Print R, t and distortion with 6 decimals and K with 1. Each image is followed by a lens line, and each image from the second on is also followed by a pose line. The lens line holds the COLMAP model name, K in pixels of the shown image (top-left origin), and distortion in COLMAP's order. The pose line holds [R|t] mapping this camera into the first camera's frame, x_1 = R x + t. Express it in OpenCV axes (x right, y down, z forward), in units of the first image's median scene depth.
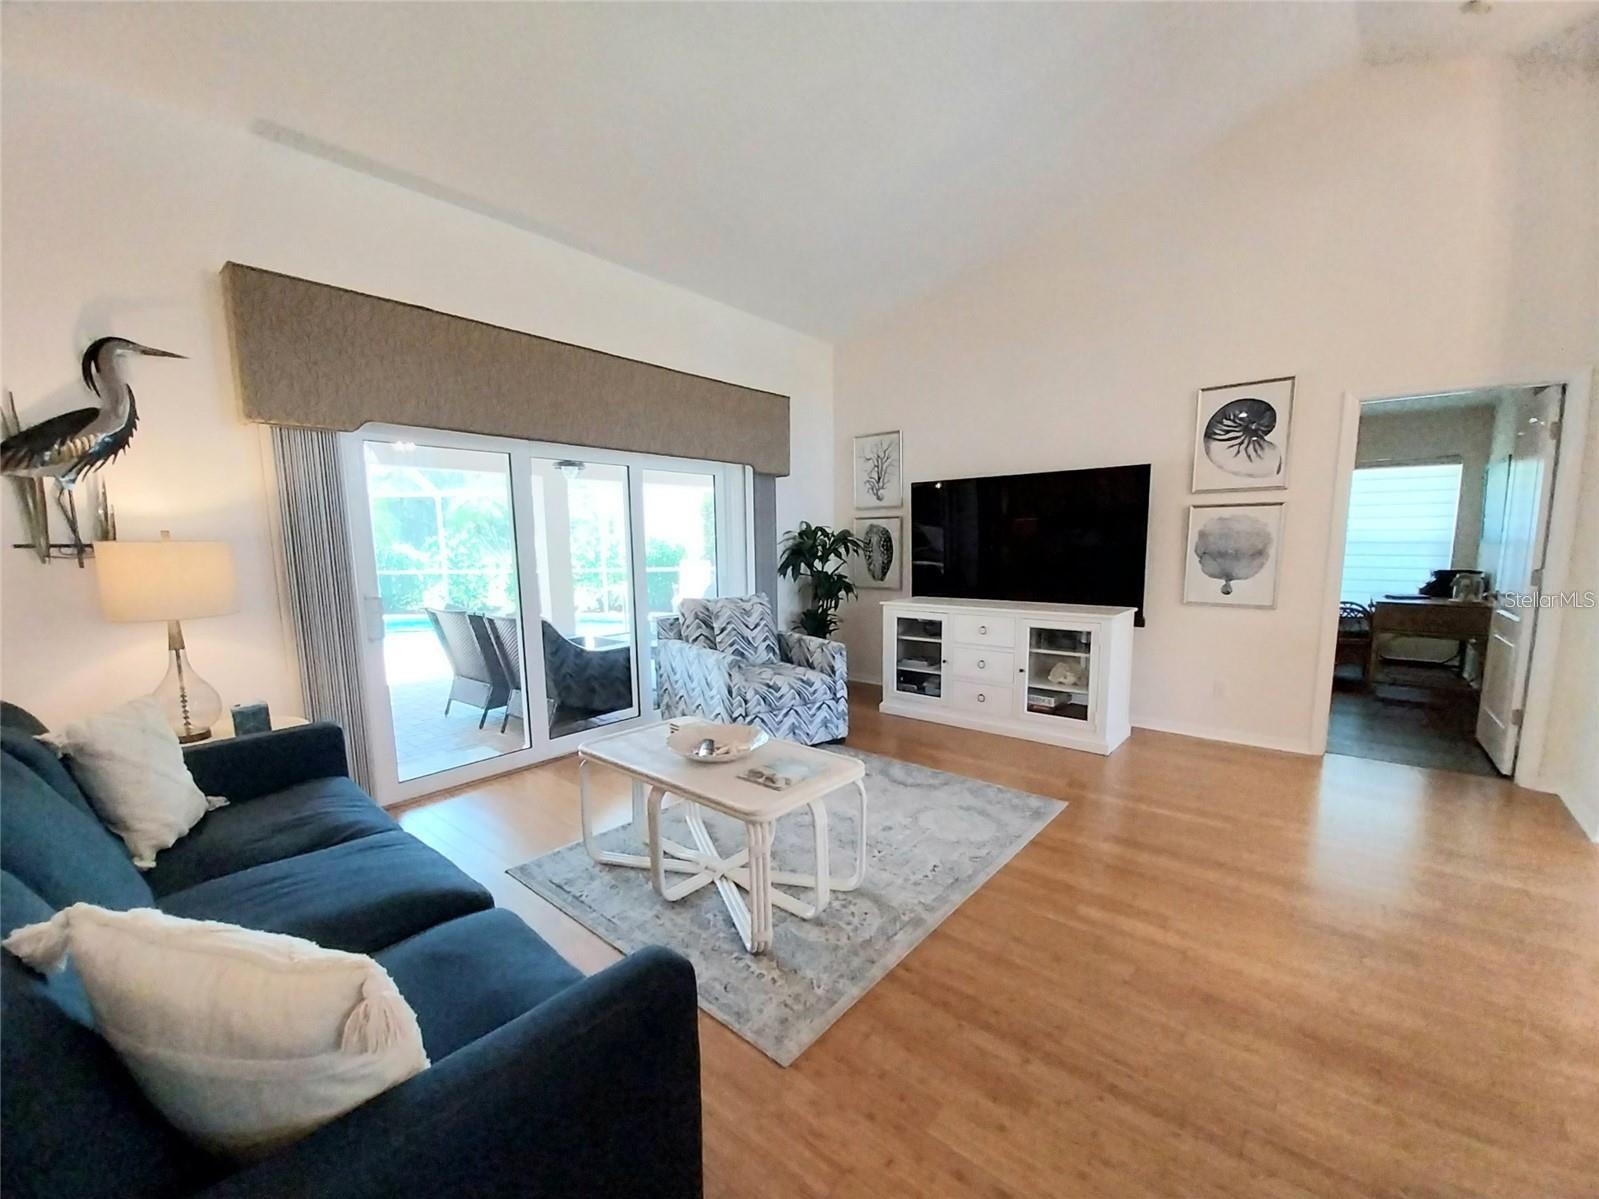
lens RADIAL K [[634.0, 0, 796.5], [0, 634.0, 630.9], [0, 0, 1]] dist [-0.008905, -0.000244]
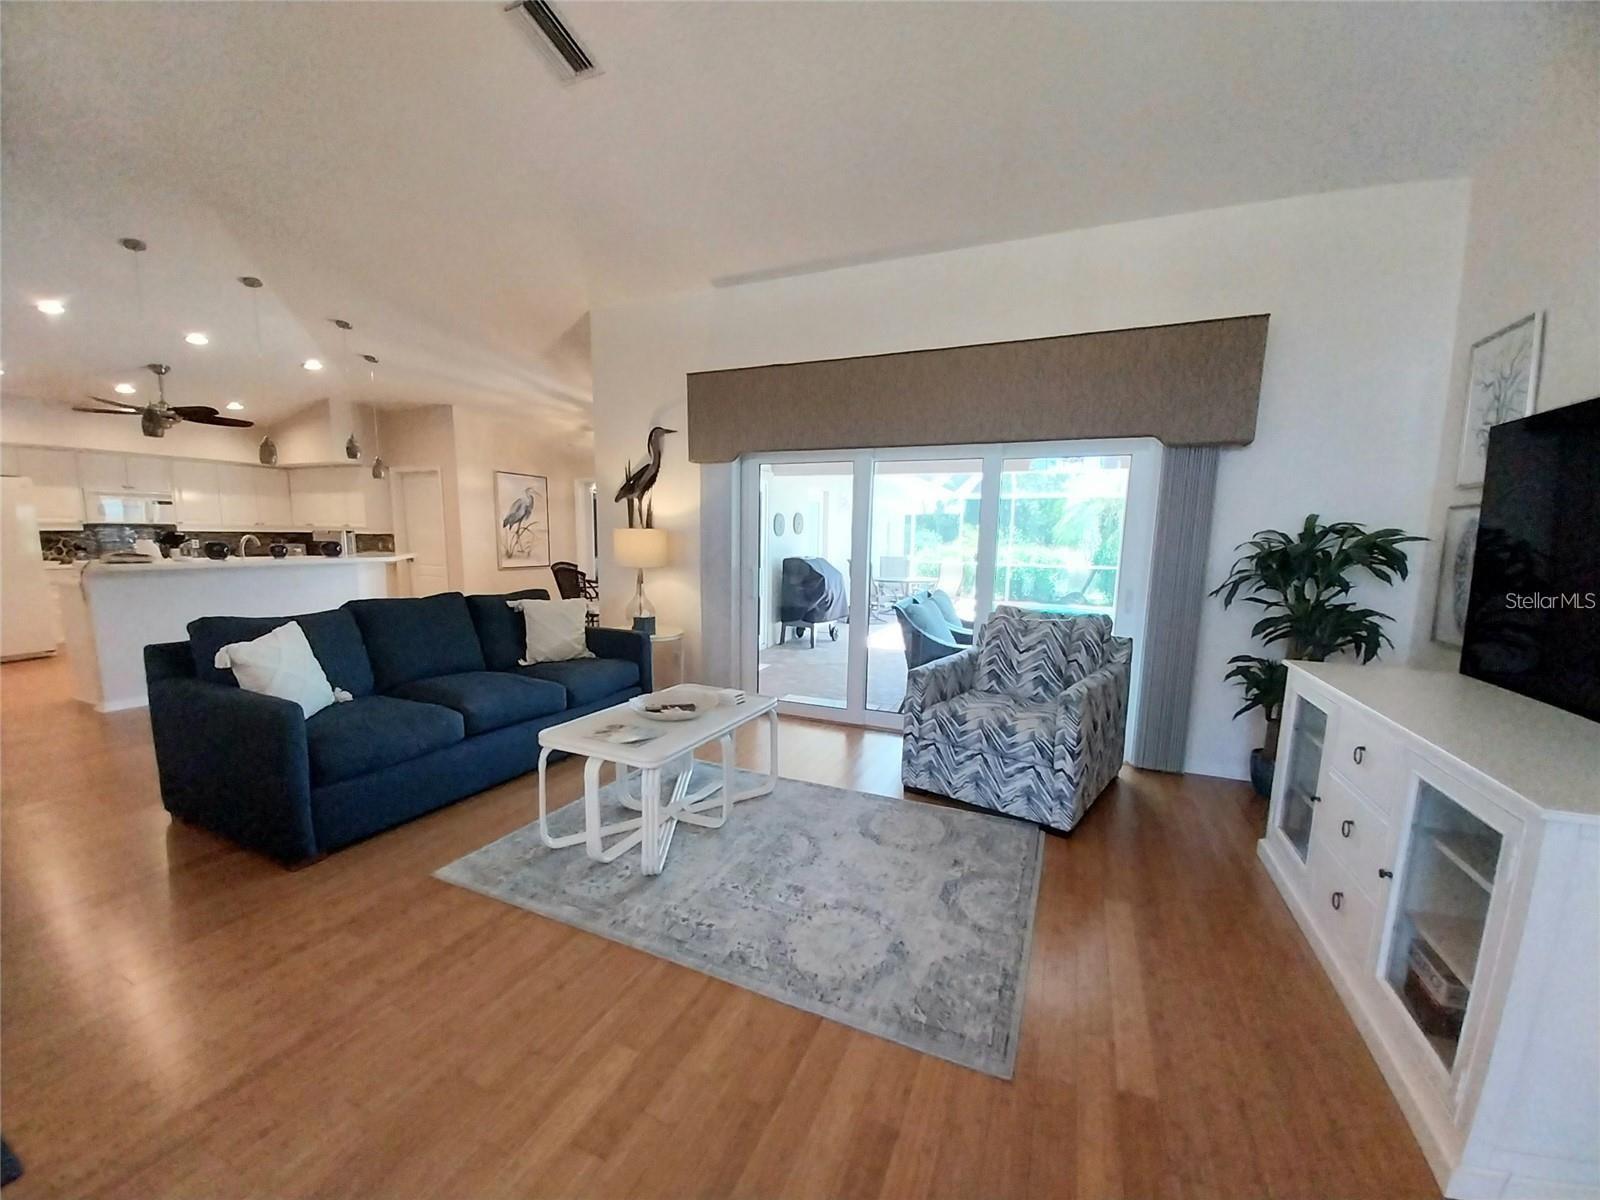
lens RADIAL K [[632.0, 0, 794.8], [0, 632.0, 629.0], [0, 0, 1]] dist [0.011557, -0.011683]
pose [[0.286462, 0.157820, -0.945004, 0.659561], [-0.159498, 0.980432, 0.115387, -0.084752], [0.944722, 0.117672, 0.306029, 0.540260]]
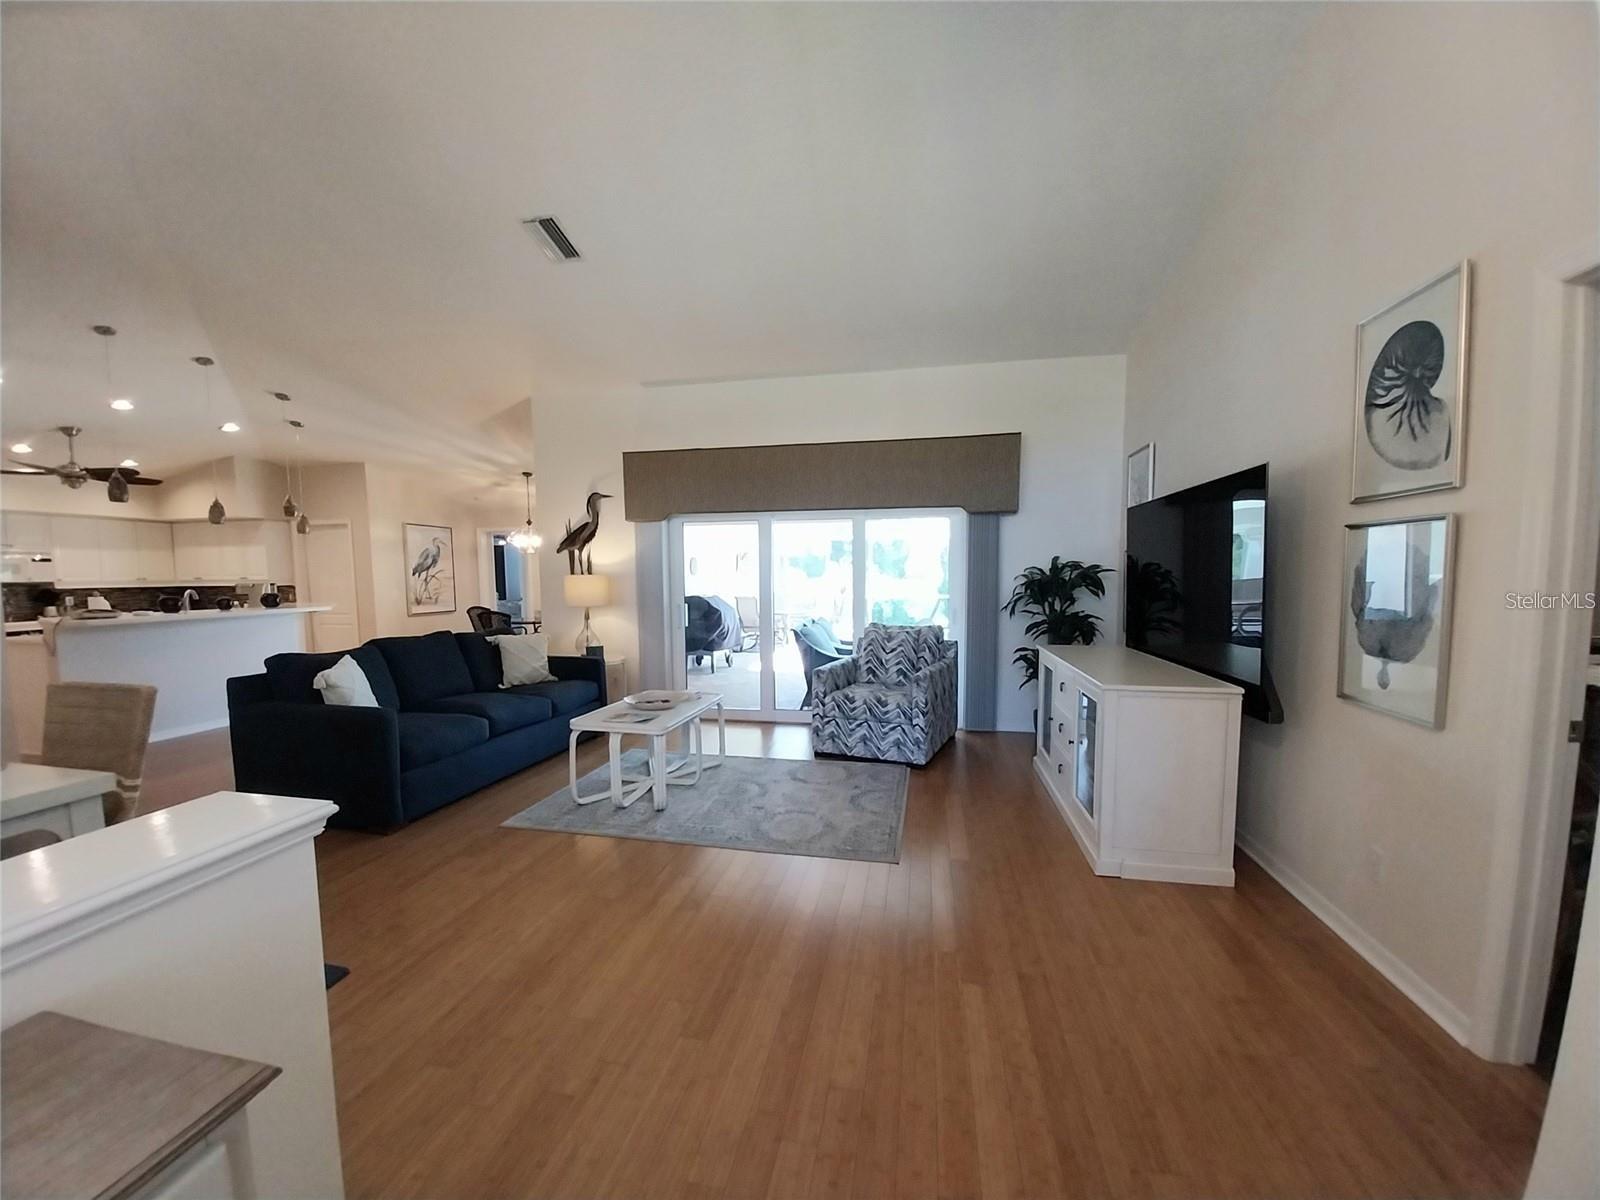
lens RADIAL K [[634.4, 0, 797.0], [0, 634.4, 631.4], [0, 0, 1]] dist [-0.008905, -0.000244]
pose [[0.484665, 0.088185, -0.870243, 0.948296], [-0.126087, 0.991558, 0.030257, -0.061564], [0.865565, 0.095062, 0.491692, 0.316489]]
